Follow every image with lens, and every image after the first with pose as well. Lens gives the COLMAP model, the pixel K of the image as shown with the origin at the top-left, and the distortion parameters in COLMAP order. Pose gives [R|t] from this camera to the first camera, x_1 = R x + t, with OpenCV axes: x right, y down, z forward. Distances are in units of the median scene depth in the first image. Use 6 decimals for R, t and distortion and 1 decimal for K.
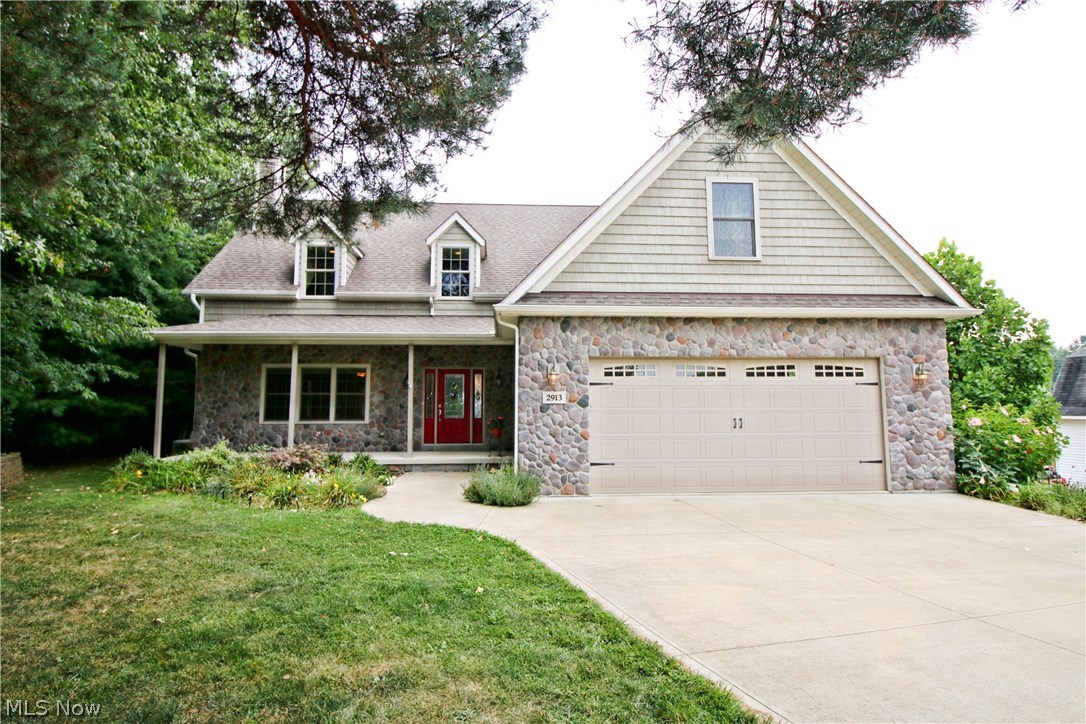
lens RADIAL K [[601.8, 0, 543.0], [0, 601.8, 362.0], [0, 0, 1]] dist [0.000074, -0.000248]
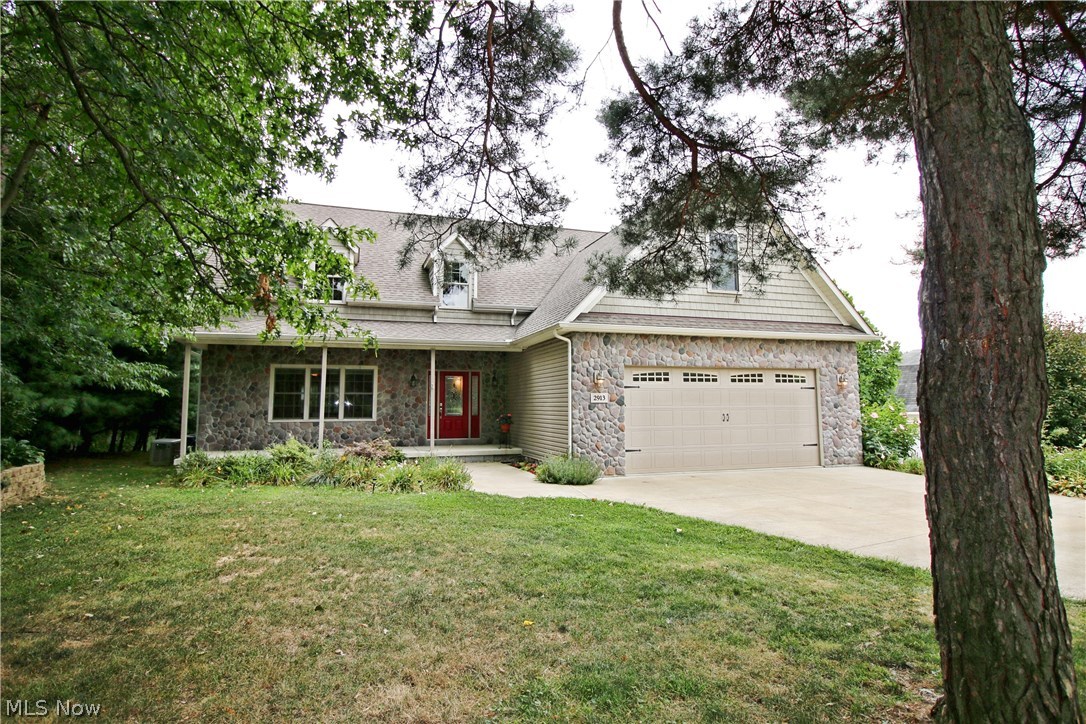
lens RADIAL K [[601.8, 0, 543.0], [0, 601.8, 362.0], [0, 0, 1]] dist [0.000074, -0.000248]
pose [[0.966189, 0.016970, 0.257277, -0.399047], [-0.017679, 0.999844, 0.000442, -0.013022], [-0.257229, -0.004975, 0.966338, -0.165391]]
